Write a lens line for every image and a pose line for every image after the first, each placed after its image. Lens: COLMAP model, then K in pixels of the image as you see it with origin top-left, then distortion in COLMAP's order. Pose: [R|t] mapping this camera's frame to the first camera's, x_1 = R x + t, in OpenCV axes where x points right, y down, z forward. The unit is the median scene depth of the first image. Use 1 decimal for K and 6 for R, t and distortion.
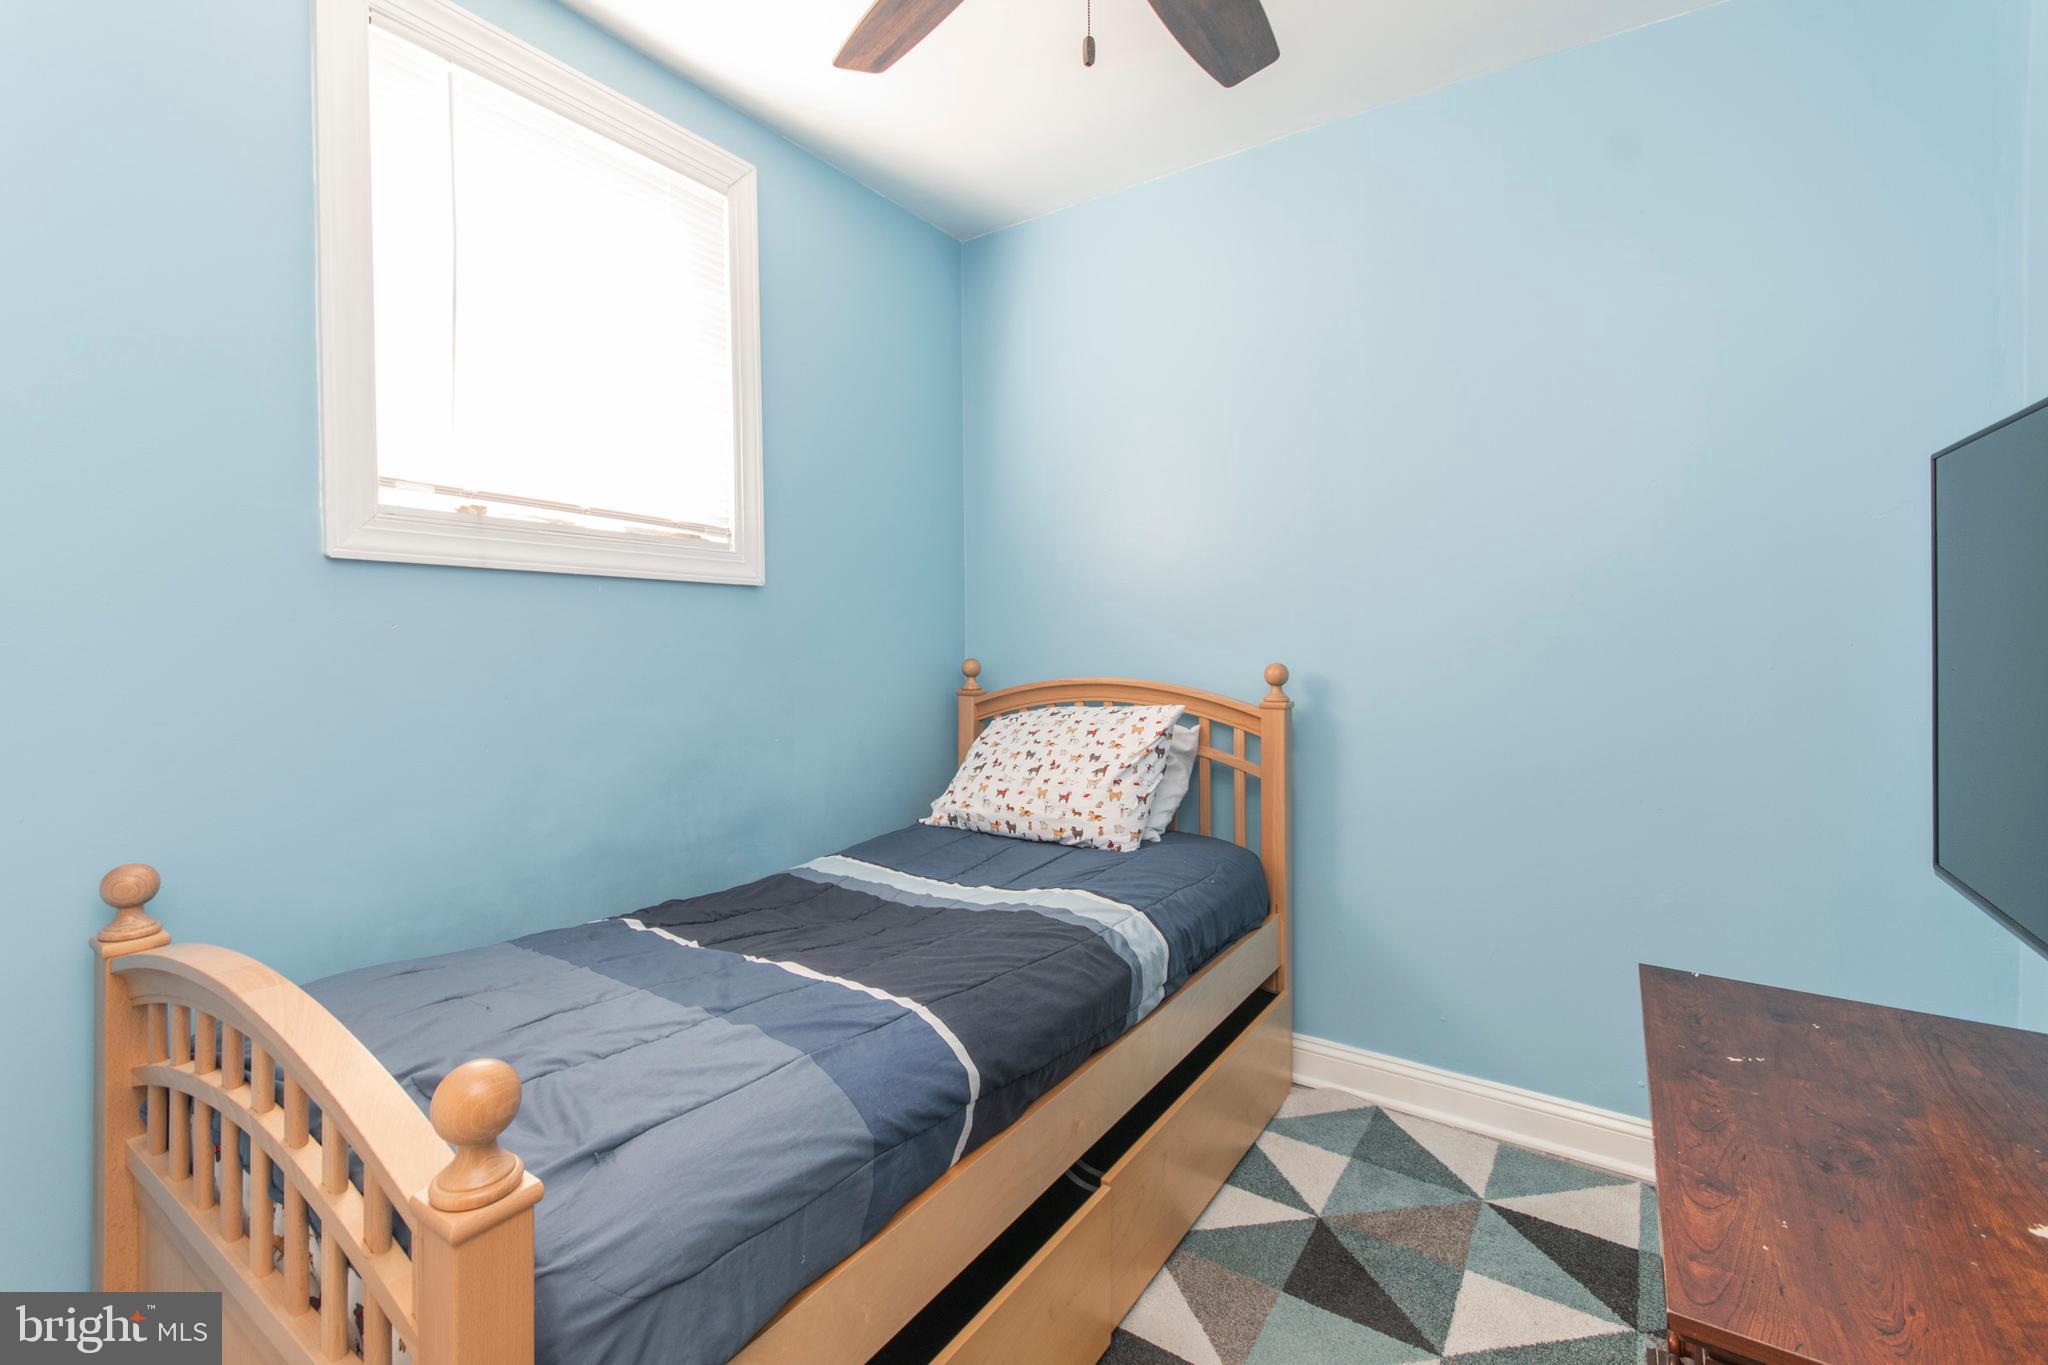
lens RADIAL K [[891.2, 0, 991.5], [0, 891.2, 662.3], [0, 0, 1]] dist [-0.000836, 0.000023]
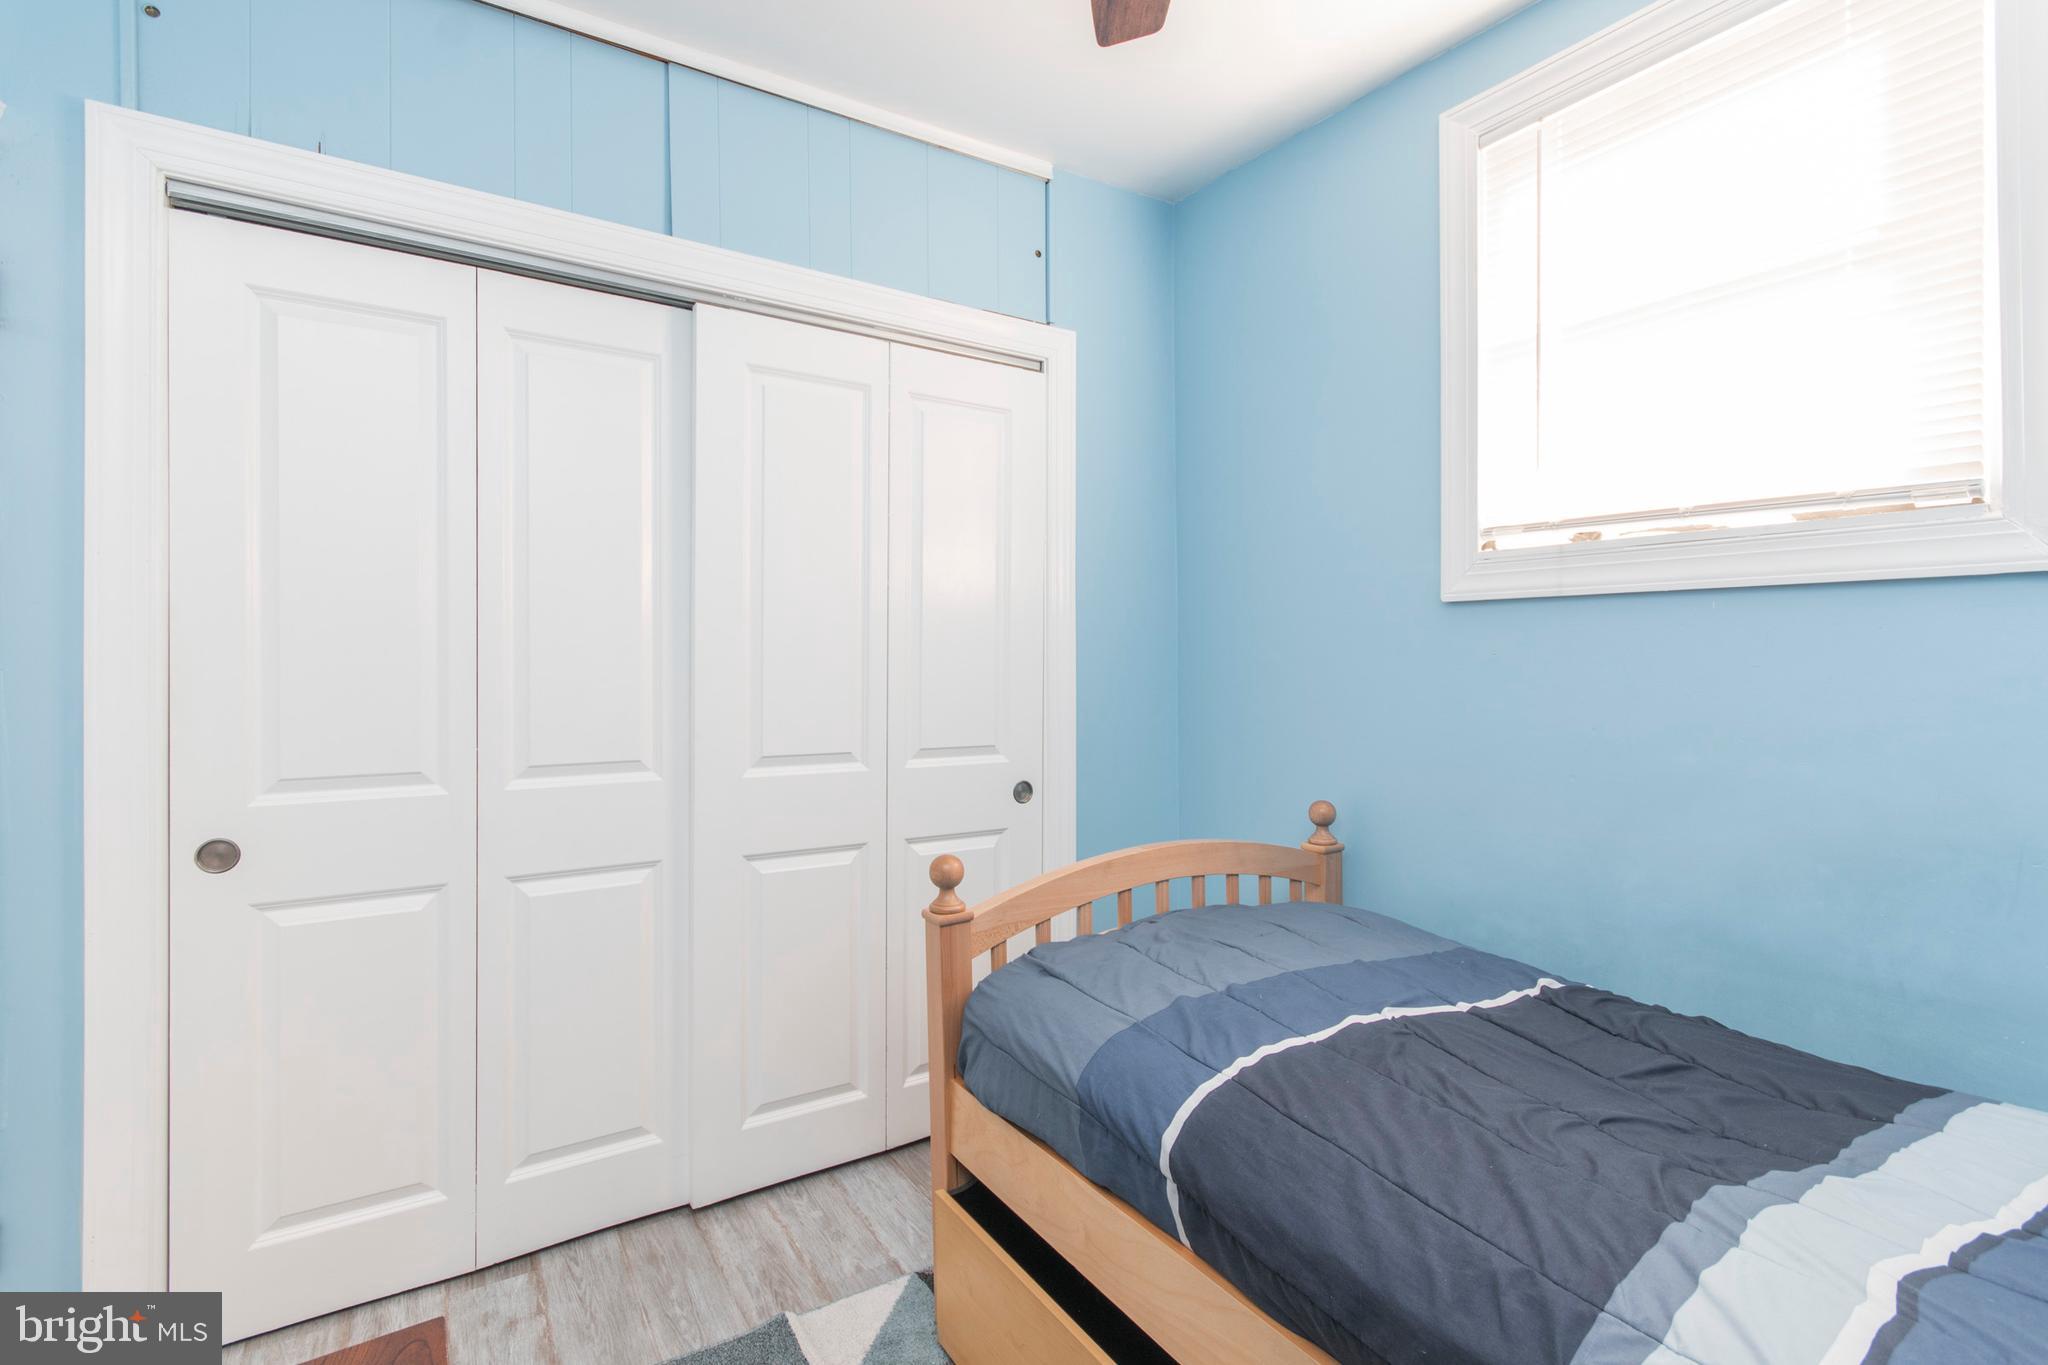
lens RADIAL K [[905.4, 0, 1035.6], [0, 905.4, 668.7], [0, 0, 1]] dist [0.002893, -0.000087]
pose [[-0.343320, 0.010374, -0.939161, 0.871697], [-0.022381, 0.999565, 0.019223, -0.043897], [0.938952, 0.027619, -0.342939, 1.146855]]
